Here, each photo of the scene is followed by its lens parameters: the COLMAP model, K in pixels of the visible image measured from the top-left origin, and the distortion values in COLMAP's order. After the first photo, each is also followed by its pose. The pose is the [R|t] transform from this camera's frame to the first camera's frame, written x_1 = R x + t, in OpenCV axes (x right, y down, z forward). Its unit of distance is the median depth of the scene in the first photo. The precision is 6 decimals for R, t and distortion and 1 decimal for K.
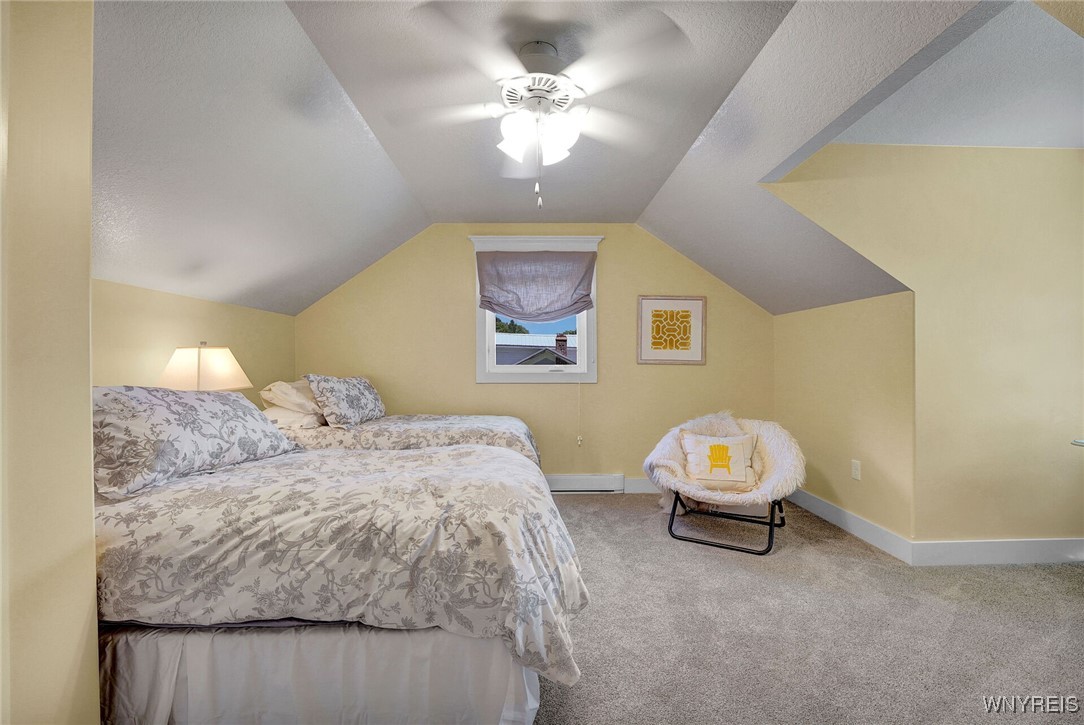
lens RADIAL K [[449.9, 0, 542.0], [0, 449.9, 362.5], [0, 0, 1]] dist [-0.034311, -0.000301]
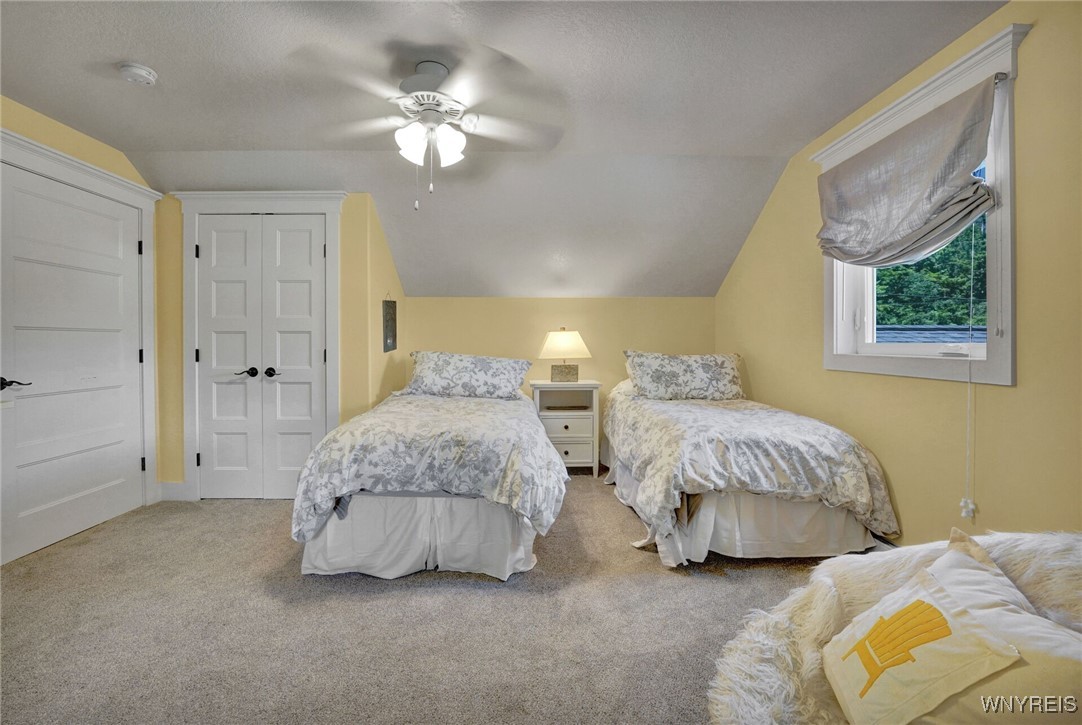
lens RADIAL K [[449.1, 0, 541.0], [0, 449.1, 362.5], [0, 0, 1]] dist [-0.034311, -0.000301]
pose [[0.006228, 0.049269, -0.998766, 1.108612], [0.009400, 0.998738, 0.049327, -0.004416], [0.999936, -0.009696, 0.005757, 1.204519]]
